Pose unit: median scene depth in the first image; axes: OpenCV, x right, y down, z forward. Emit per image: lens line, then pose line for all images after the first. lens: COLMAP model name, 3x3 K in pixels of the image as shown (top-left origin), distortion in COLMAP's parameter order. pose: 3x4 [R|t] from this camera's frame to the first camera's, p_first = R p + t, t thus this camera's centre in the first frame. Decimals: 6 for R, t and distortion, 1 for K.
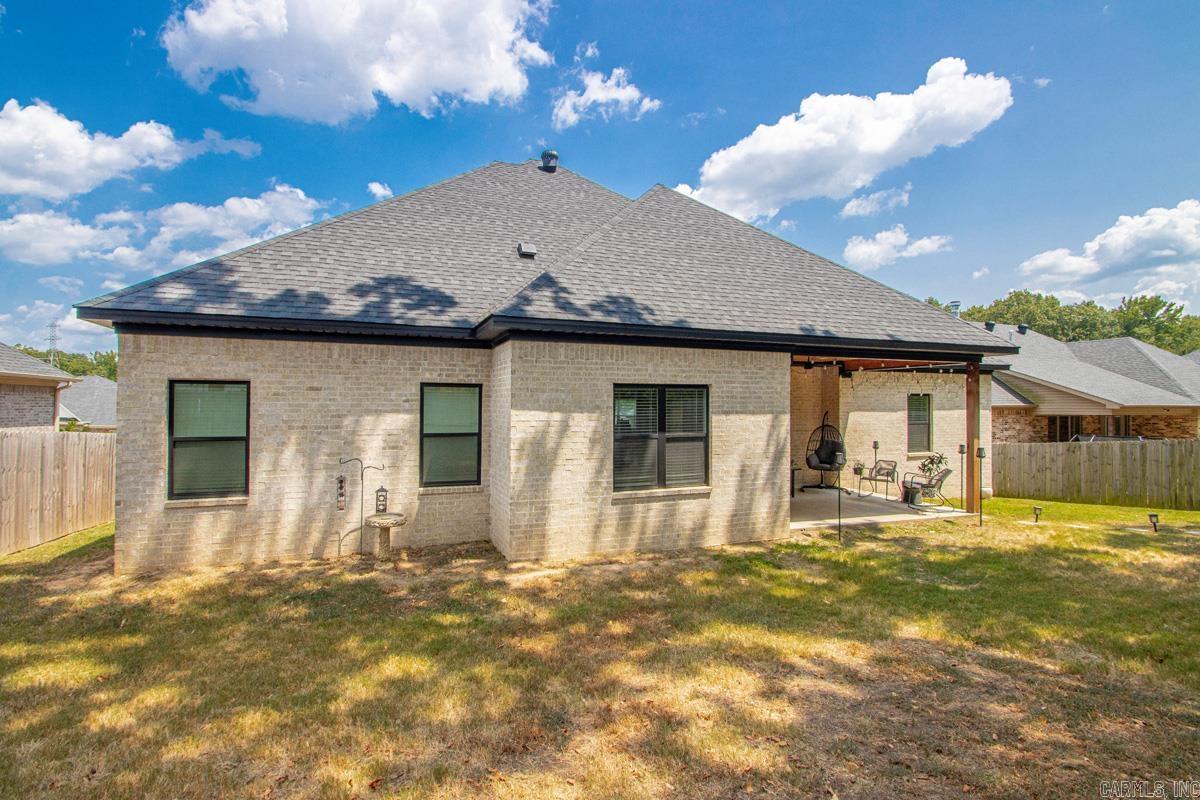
lens RADIAL K [[570.8, 0, 580.3], [0, 570.8, 403.7], [0, 0, 1]] dist [0.000351, -0.017104]
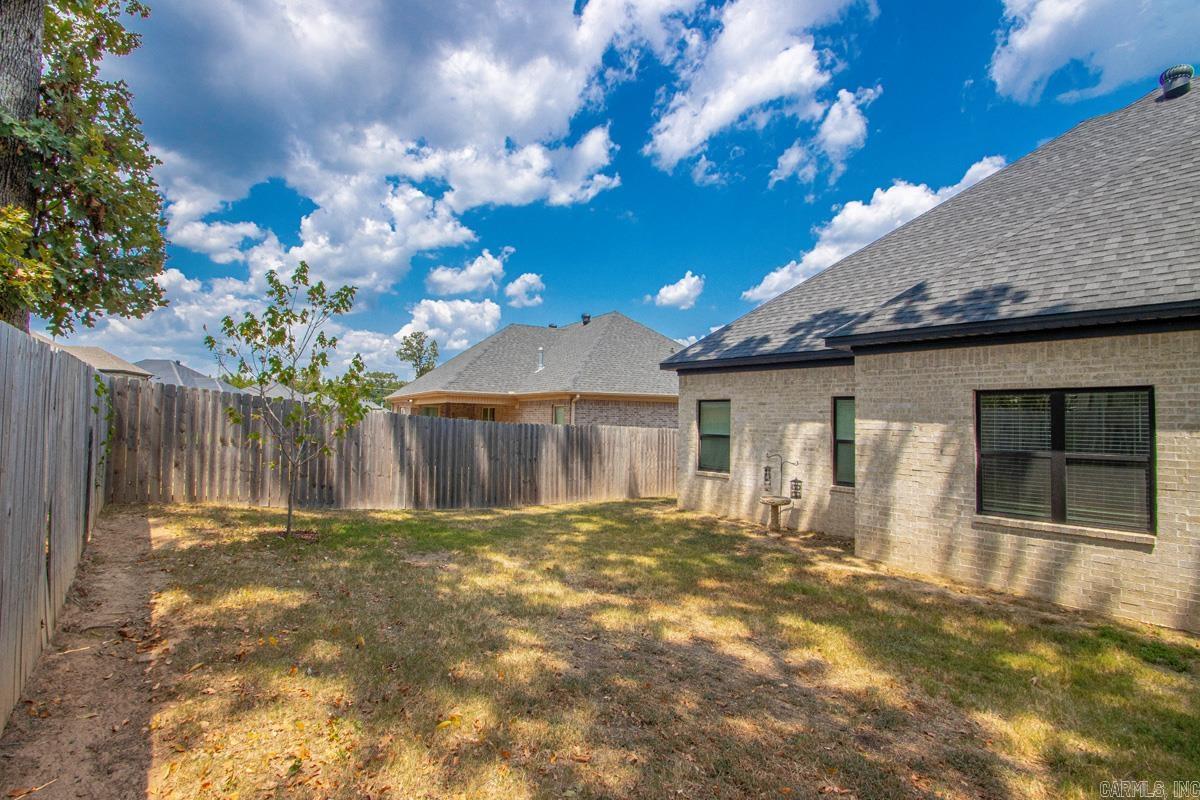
lens RADIAL K [[570.8, 0, 580.3], [0, 570.8, 403.7], [0, 0, 1]] dist [0.000351, -0.017104]
pose [[0.260790, -0.020566, -0.965176, 0.756756], [-0.010584, 0.999652, -0.024161, 0.012715], [0.965337, 0.016517, 0.260482, 0.187399]]
